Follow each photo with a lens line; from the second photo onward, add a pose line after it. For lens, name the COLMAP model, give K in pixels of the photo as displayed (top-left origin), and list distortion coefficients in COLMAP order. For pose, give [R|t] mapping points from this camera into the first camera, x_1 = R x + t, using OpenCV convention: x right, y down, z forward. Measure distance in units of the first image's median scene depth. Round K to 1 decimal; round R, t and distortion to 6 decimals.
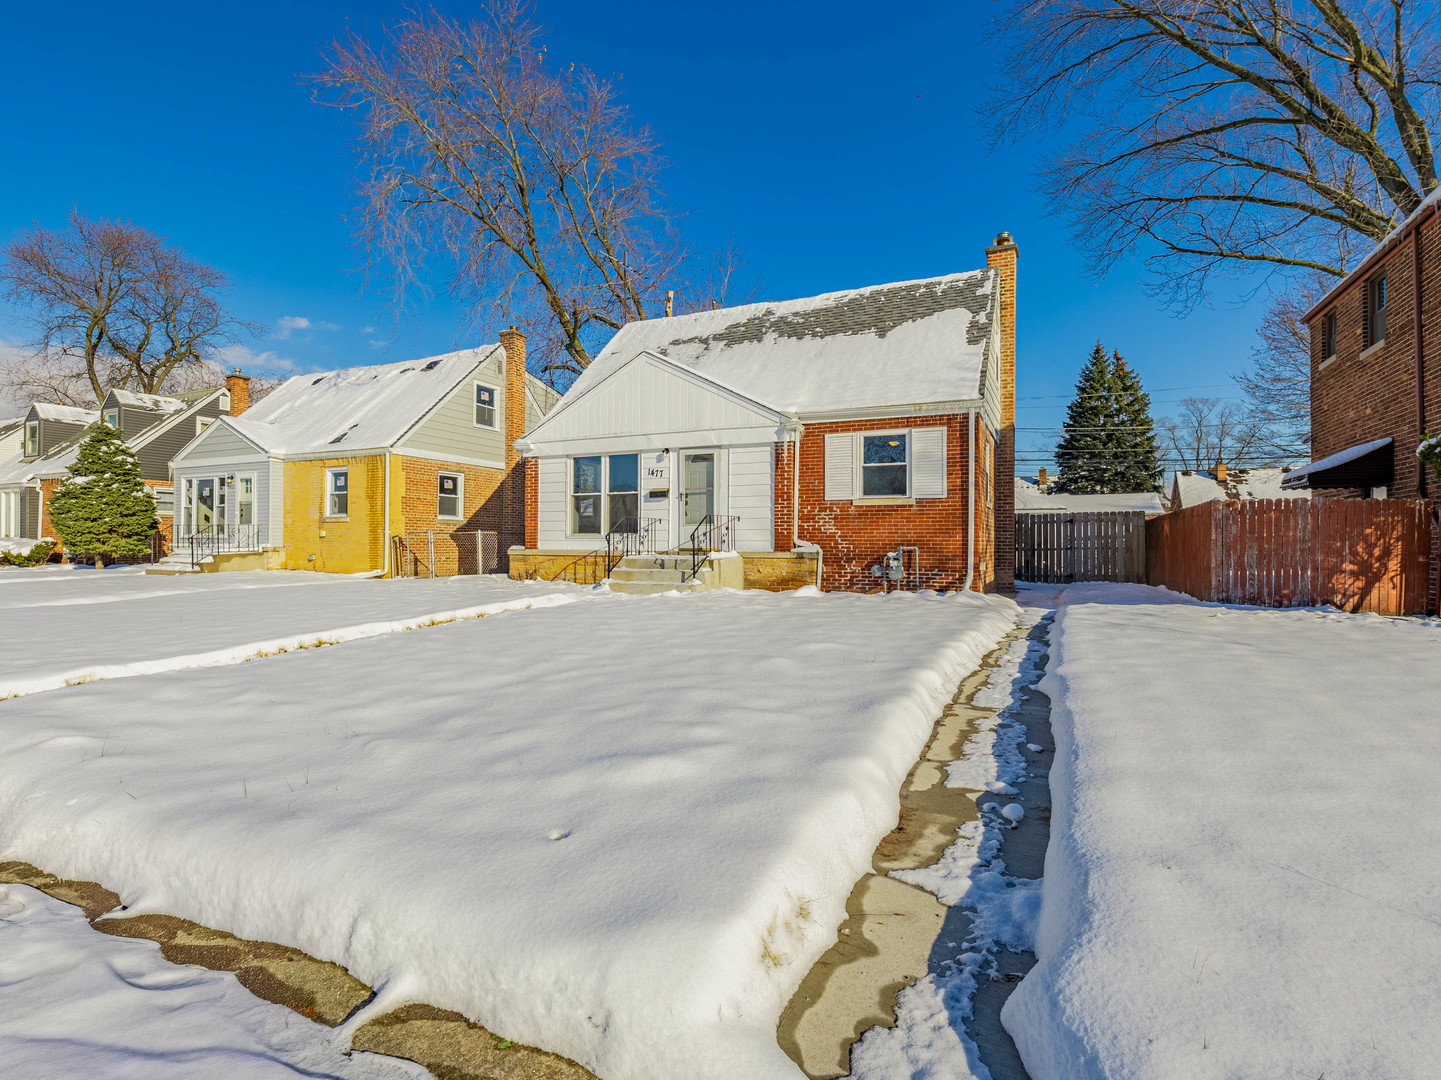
lens RADIAL K [[685.4, 0, 713.0], [0, 685.4, 543.5], [0, 0, 1]] dist [0.003247, -0.001135]
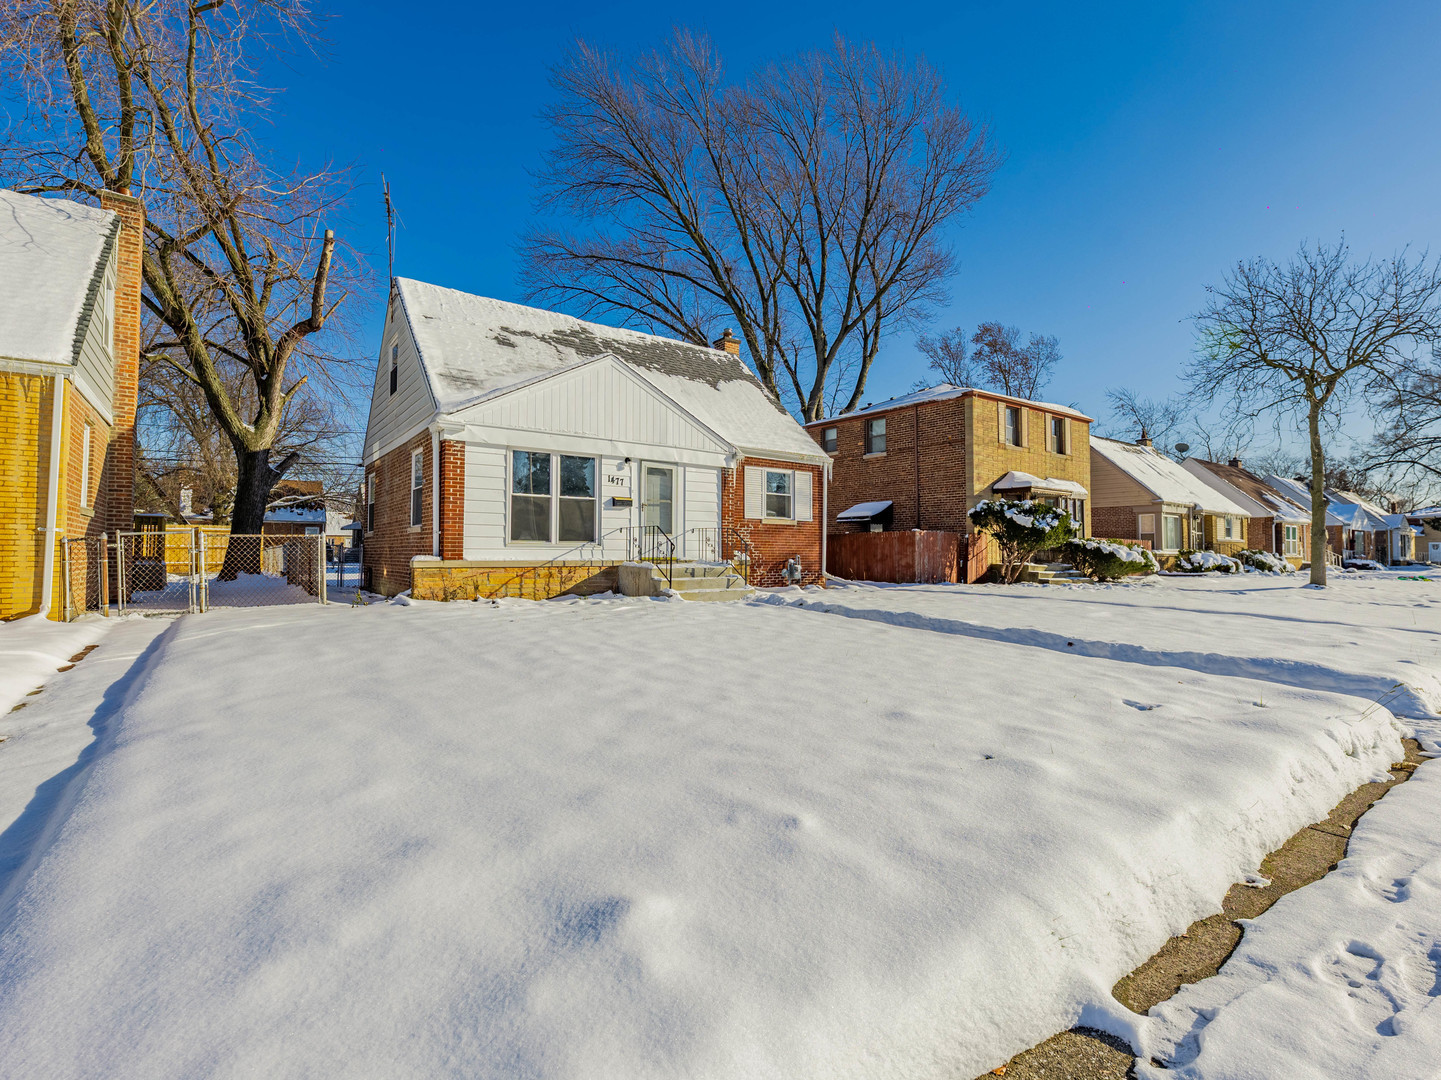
lens RADIAL K [[685.4, 0, 711.1], [0, 685.4, 535.0], [0, 0, 1]] dist [0.003247, -0.001135]
pose [[0.483102, 0.023750, 0.875242, -0.892515], [0.000106, 0.999630, -0.027184, 0.001298], [-0.875564, 0.013226, 0.482921, 0.418456]]
